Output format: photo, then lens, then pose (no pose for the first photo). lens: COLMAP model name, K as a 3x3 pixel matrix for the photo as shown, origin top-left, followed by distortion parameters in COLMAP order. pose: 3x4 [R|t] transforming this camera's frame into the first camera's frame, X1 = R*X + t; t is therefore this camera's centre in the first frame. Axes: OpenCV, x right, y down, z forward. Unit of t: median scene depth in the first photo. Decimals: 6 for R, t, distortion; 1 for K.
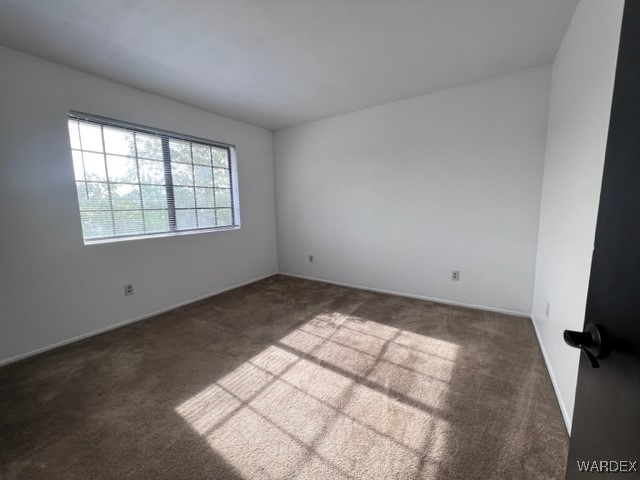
lens RADIAL K [[254.5, 0, 318.3], [0, 254.5, 239.1], [0, 0, 1]] dist [-0.003924, -0.000122]
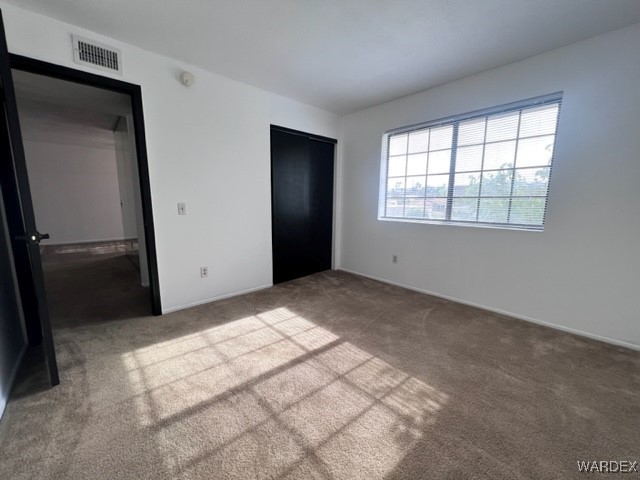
lens RADIAL K [[254.5, 0, 315.8], [0, 254.5, 235.7], [0, 0, 1]] dist [-0.003924, -0.000122]
pose [[-0.229570, 0.154145, -0.961008, 0.593451], [-0.124311, 0.974649, 0.186029, -0.111164], [0.965321, 0.162171, -0.204588, 0.865869]]
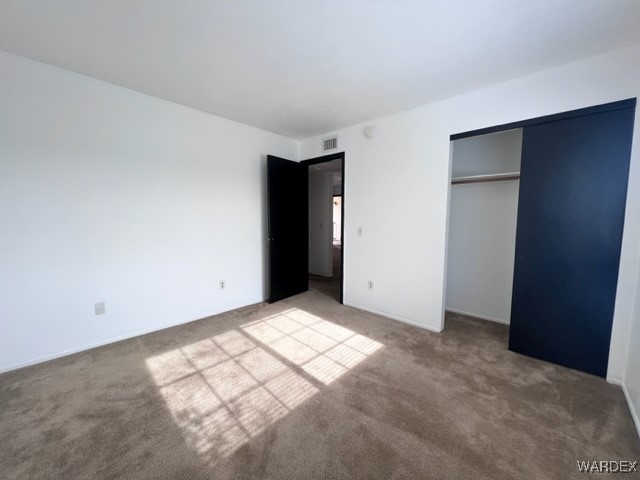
lens RADIAL K [[254.5, 0, 319.5], [0, 254.5, 235.0], [0, 0, 1]] dist [-0.003924, -0.000122]
pose [[-0.989414, 0.005925, 0.144996, -0.232926], [0.033073, 0.982079, 0.185548, -0.193510], [-0.141298, 0.188379, -0.971879, 1.435192]]
